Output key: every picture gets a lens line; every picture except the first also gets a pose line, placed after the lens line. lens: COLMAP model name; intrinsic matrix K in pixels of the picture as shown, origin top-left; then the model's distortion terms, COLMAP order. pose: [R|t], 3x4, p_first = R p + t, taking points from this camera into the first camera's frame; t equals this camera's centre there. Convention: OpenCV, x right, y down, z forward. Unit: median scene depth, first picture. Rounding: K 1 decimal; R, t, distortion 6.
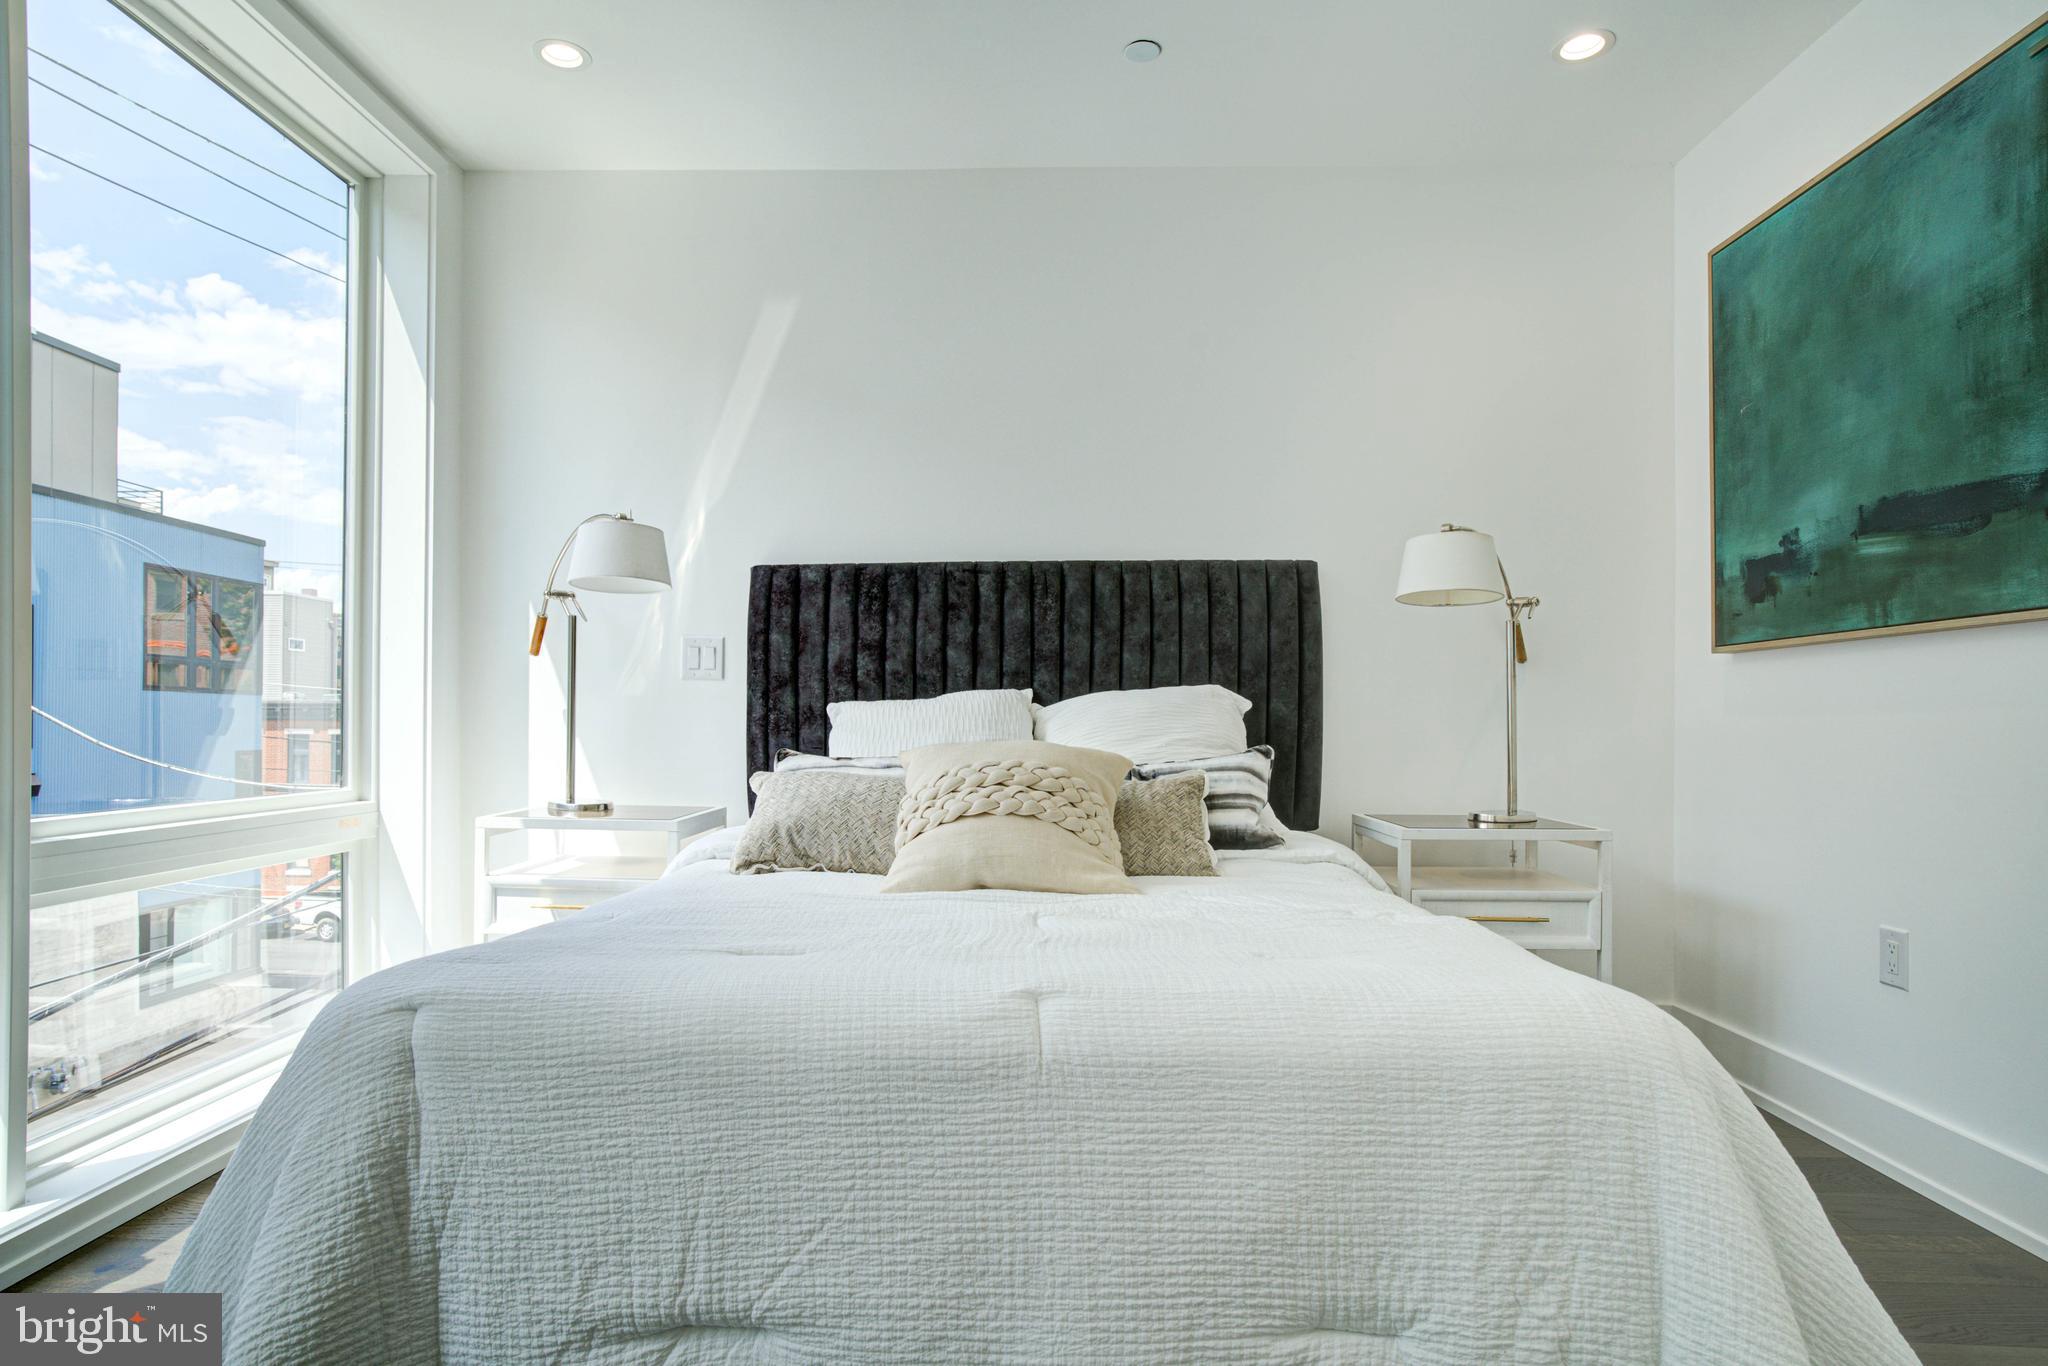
lens RADIAL K [[1168.3, 0, 1024.1], [0, 1168.3, 697.8], [0, 0, 1]] dist [-0.015082, 0.003121]
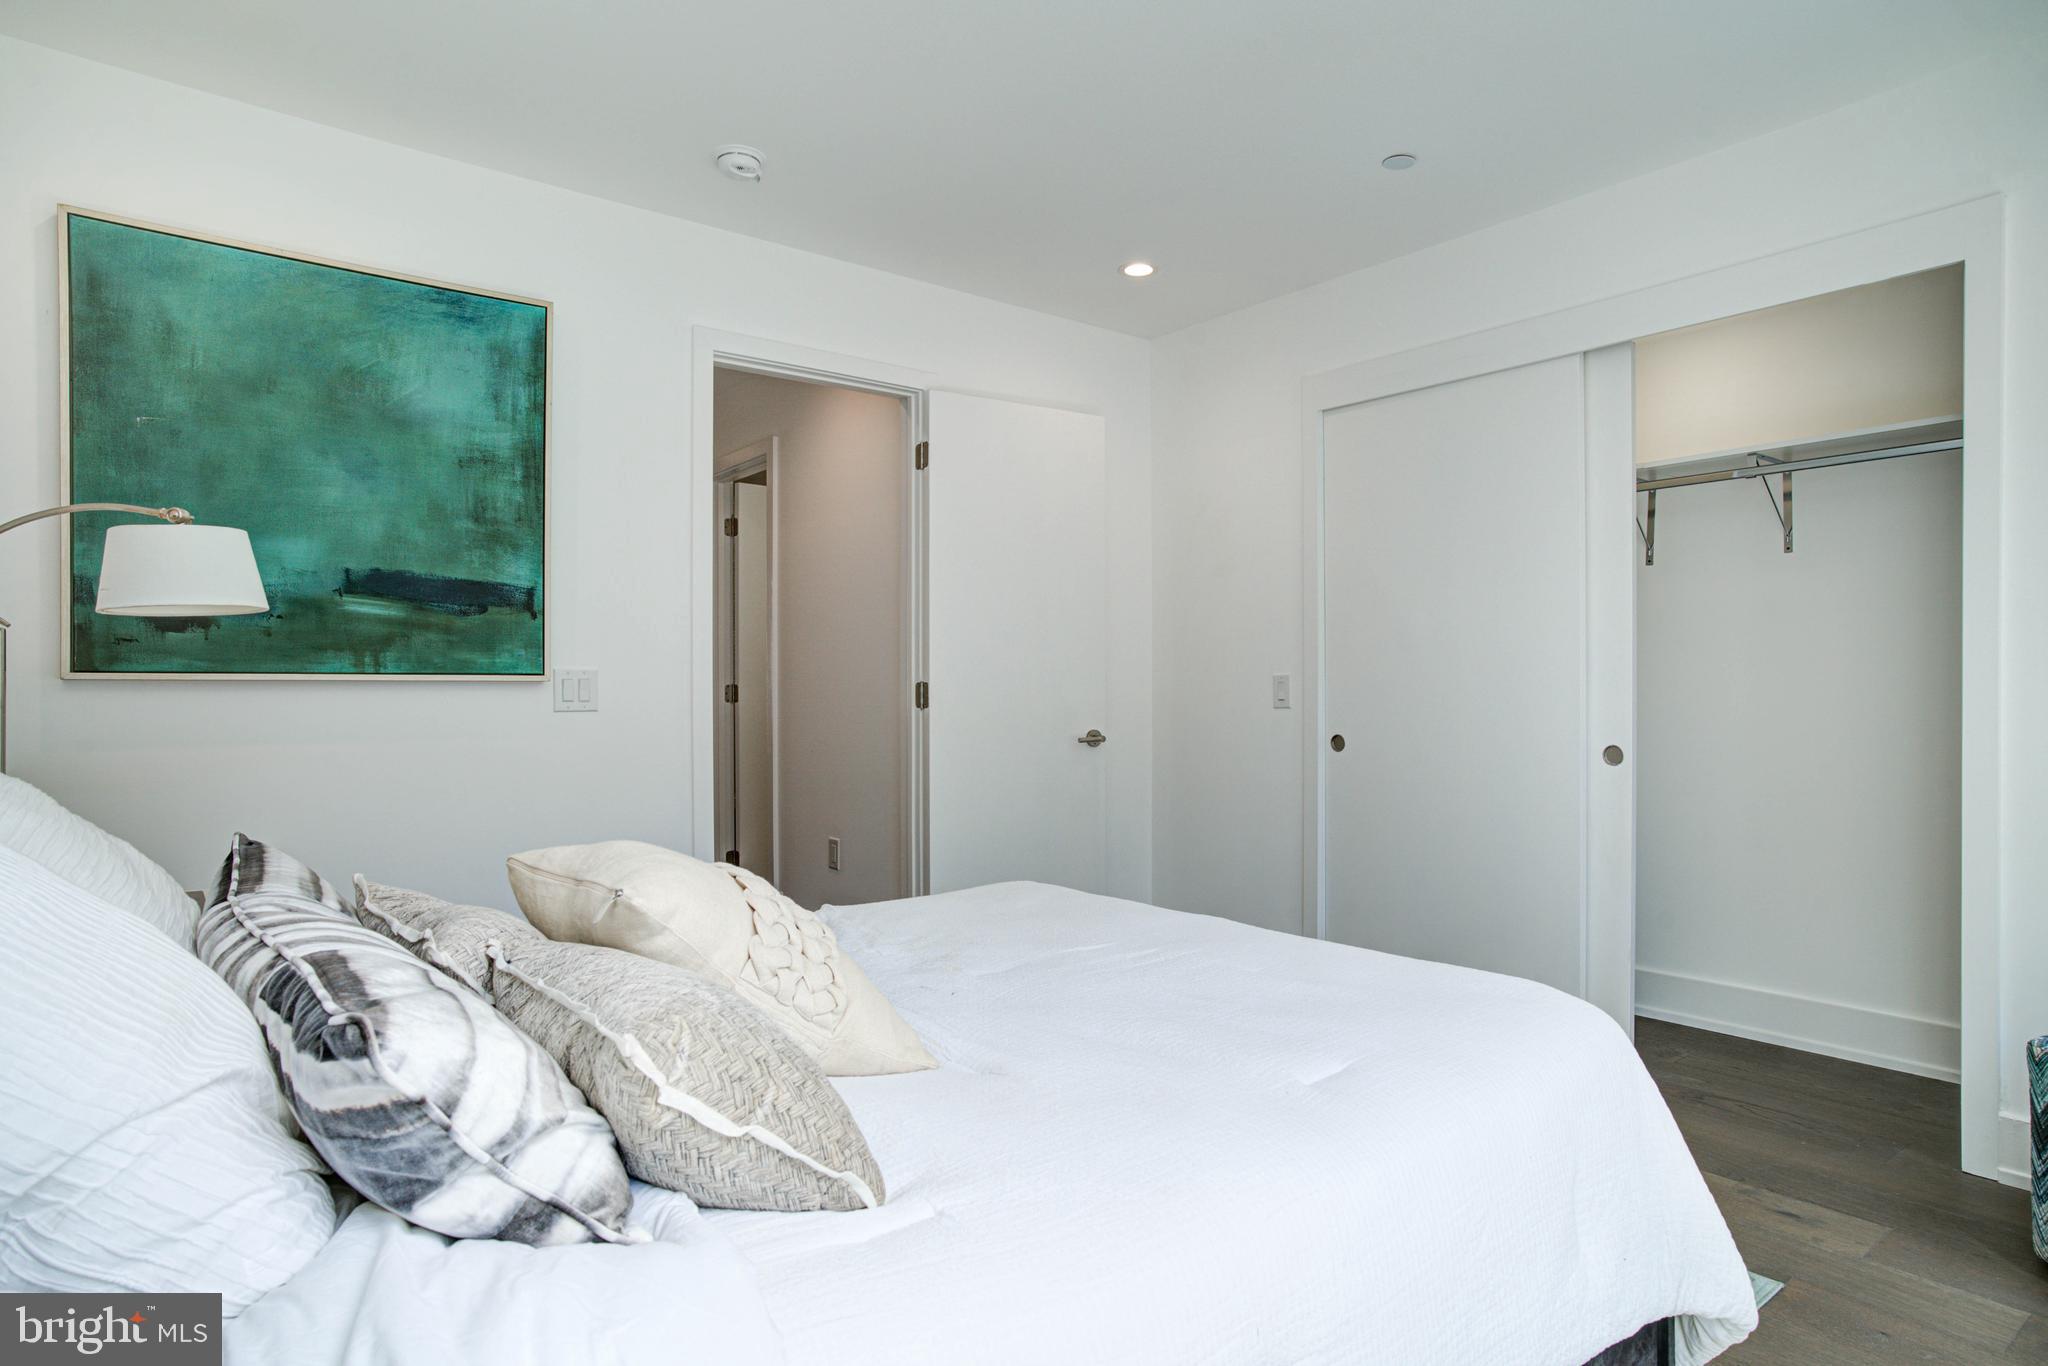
lens RADIAL K [[1168.3, 0, 1022.8], [0, 1168.3, 689.0], [0, 0, 1]] dist [-0.015082, 0.003121]
pose [[-0.649596, 0.011447, 0.760193, -0.650767], [-0.009757, 0.999679, -0.023391, -0.023466], [-0.760217, -0.022612, -0.649276, 1.300235]]
